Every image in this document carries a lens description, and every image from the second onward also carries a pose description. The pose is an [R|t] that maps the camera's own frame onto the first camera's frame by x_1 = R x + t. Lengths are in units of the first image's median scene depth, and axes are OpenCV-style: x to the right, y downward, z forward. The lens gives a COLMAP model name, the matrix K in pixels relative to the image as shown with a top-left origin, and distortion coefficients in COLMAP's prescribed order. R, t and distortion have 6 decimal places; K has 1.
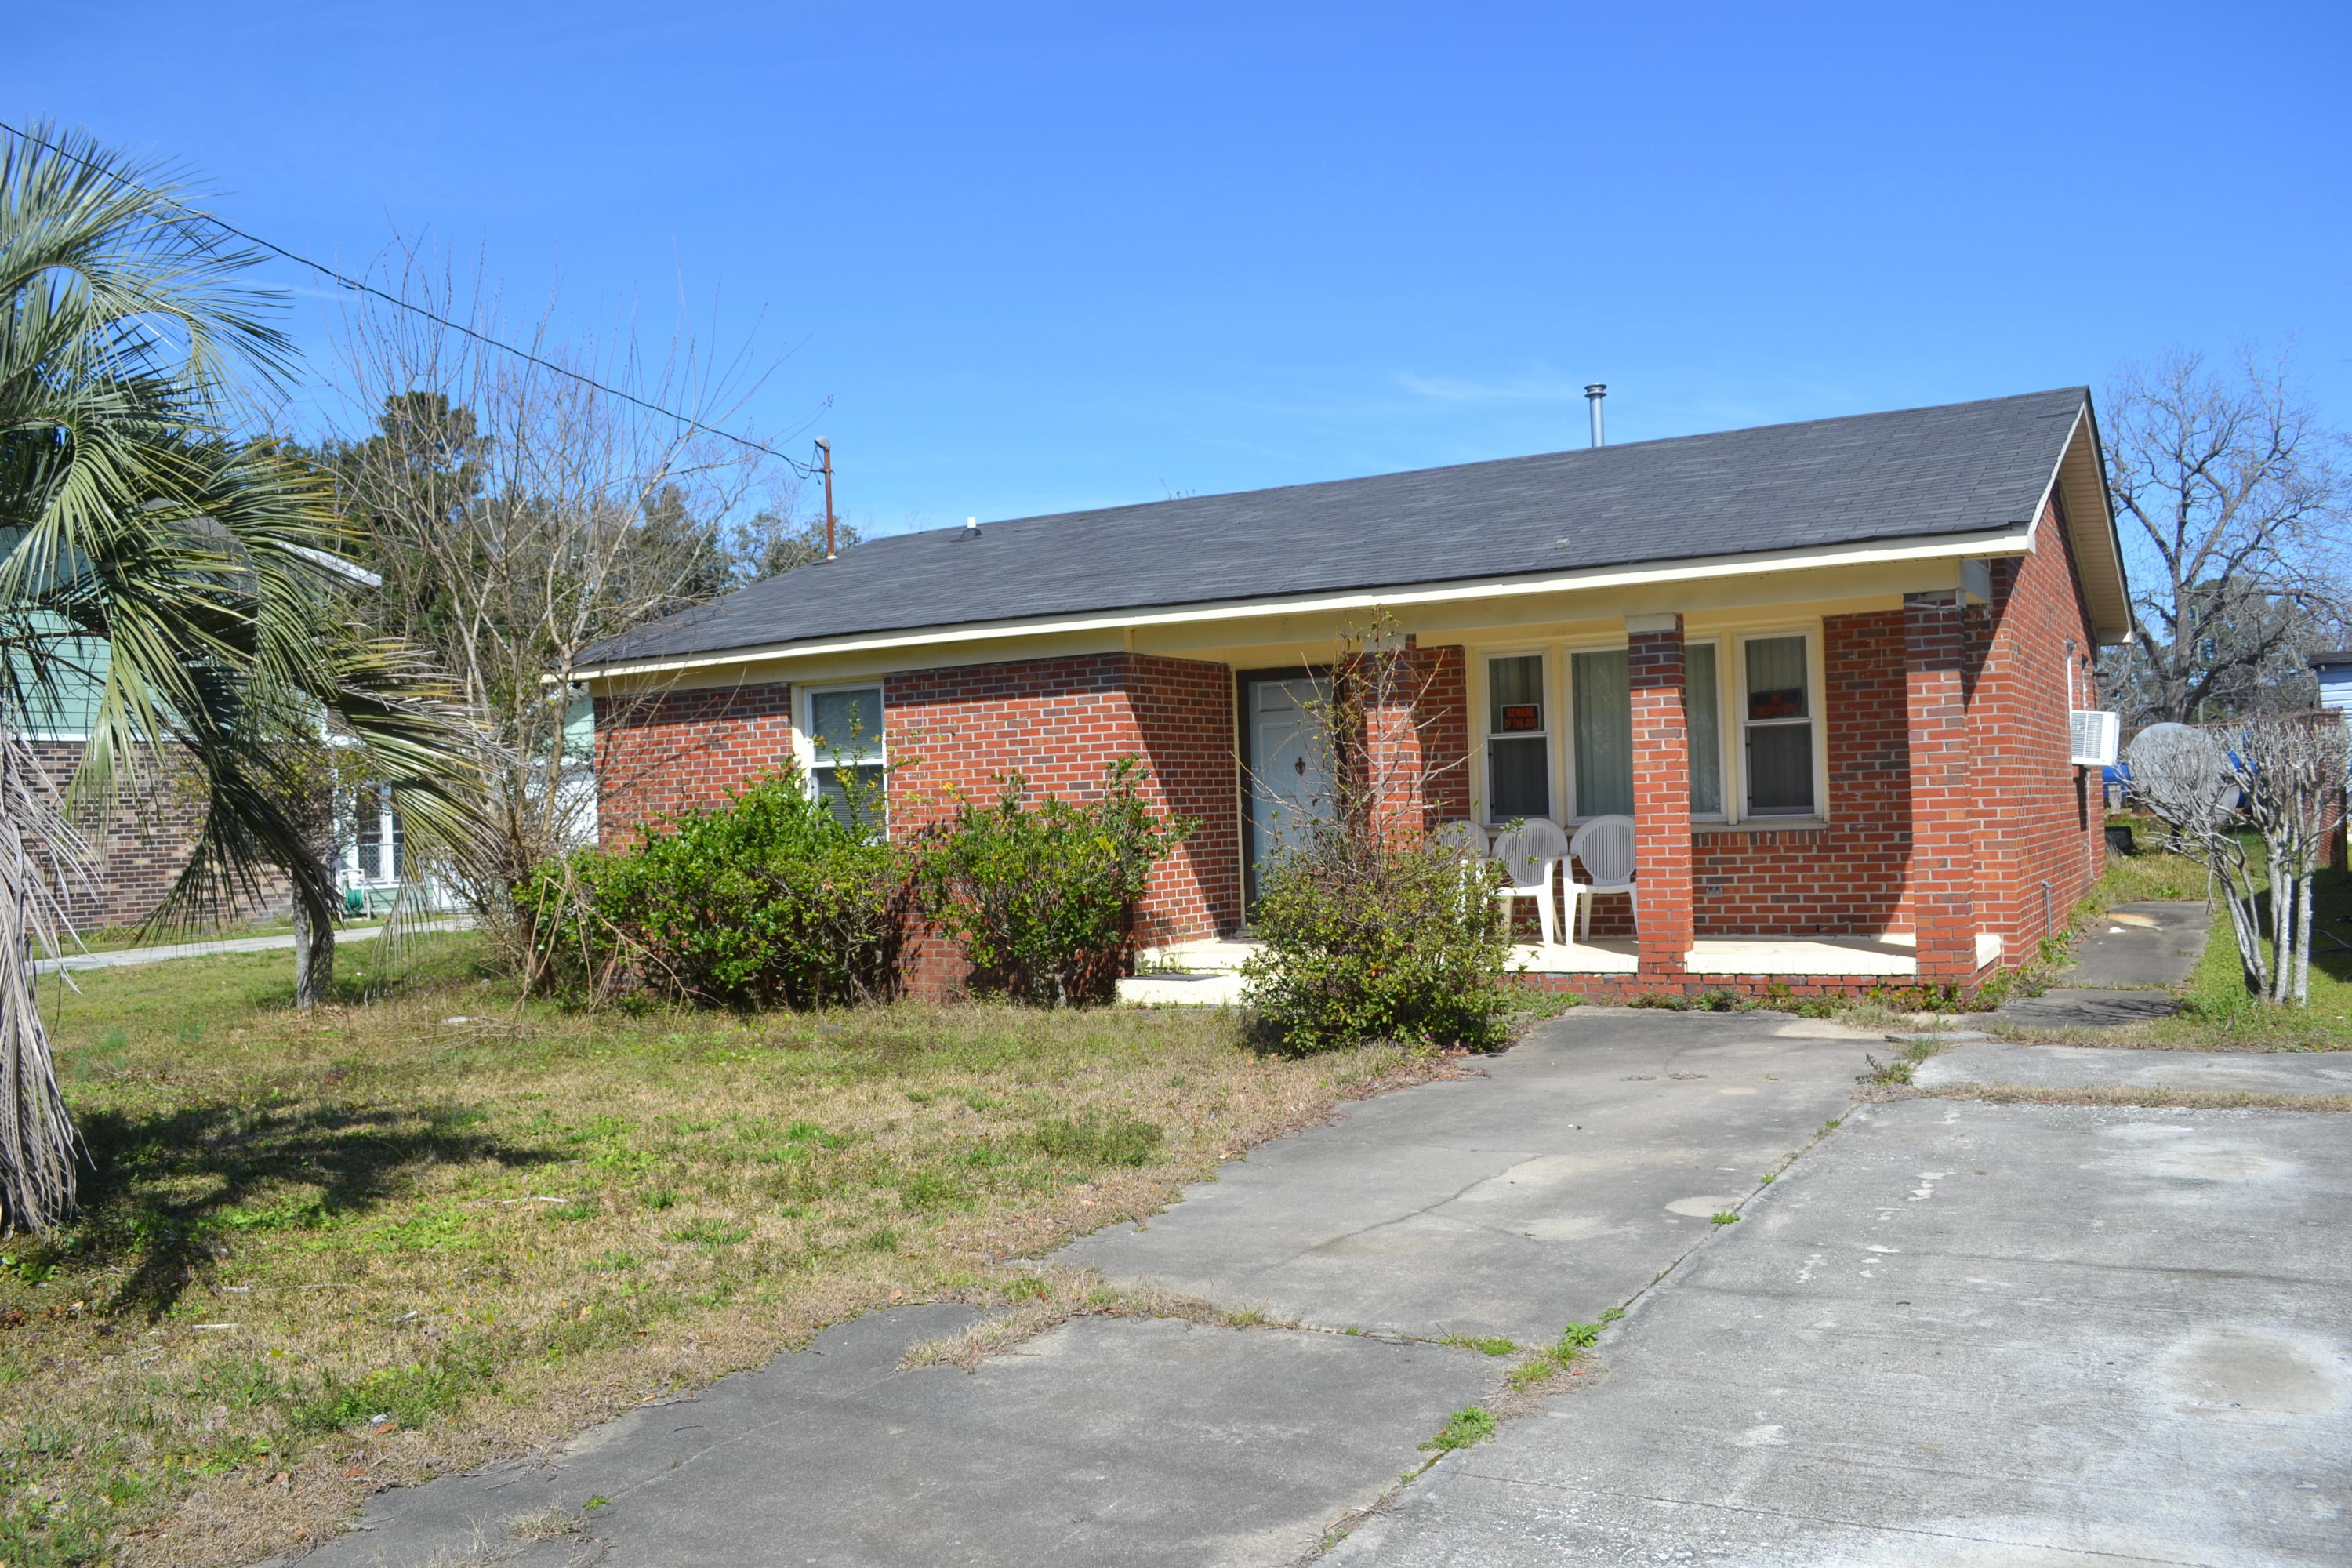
lens RADIAL K [[1933.7, 0, 1171.5], [0, 1933.7, 832.5], [0, 0, 1]] dist [-0.082628, 0.010235]
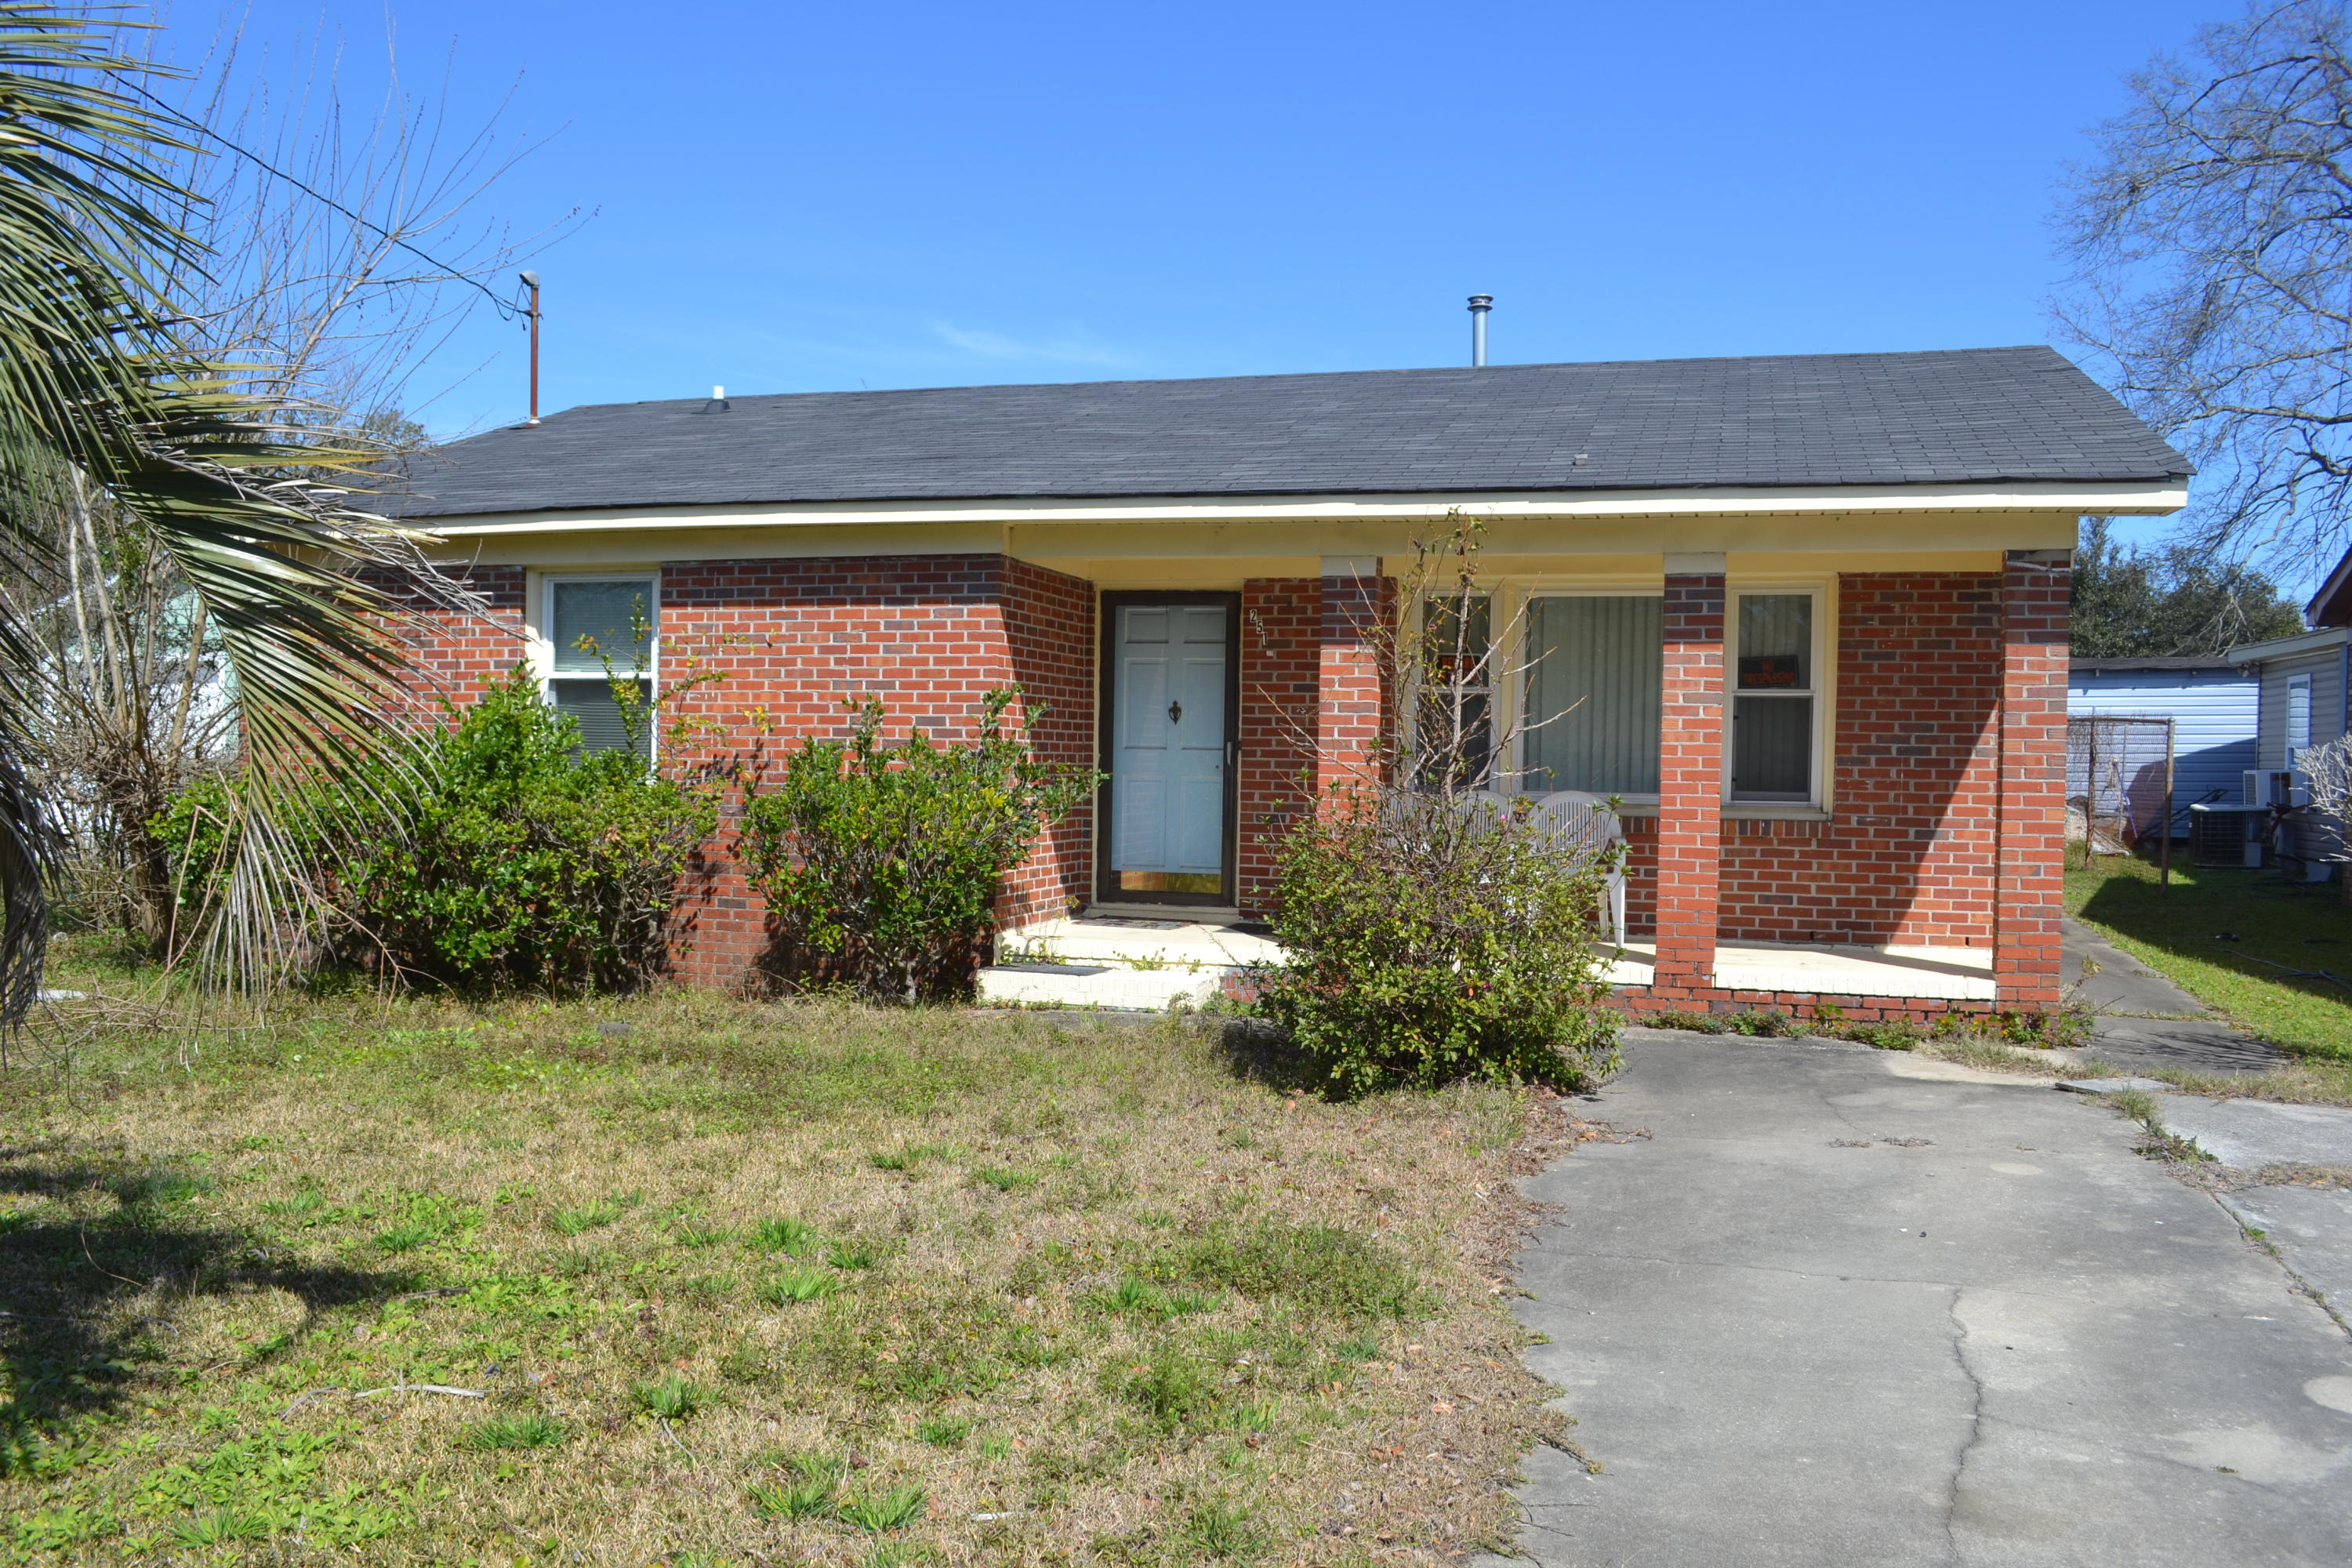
lens RADIAL K [[1933.7, 0, 1171.5], [0, 1933.7, 832.5], [0, 0, 1]] dist [-0.082628, 0.010235]
pose [[0.970995, 0.043066, 0.235191, -0.143250], [-0.048841, 0.998630, 0.018780, 0.001724], [-0.234060, -0.029722, 0.971768, 0.225745]]
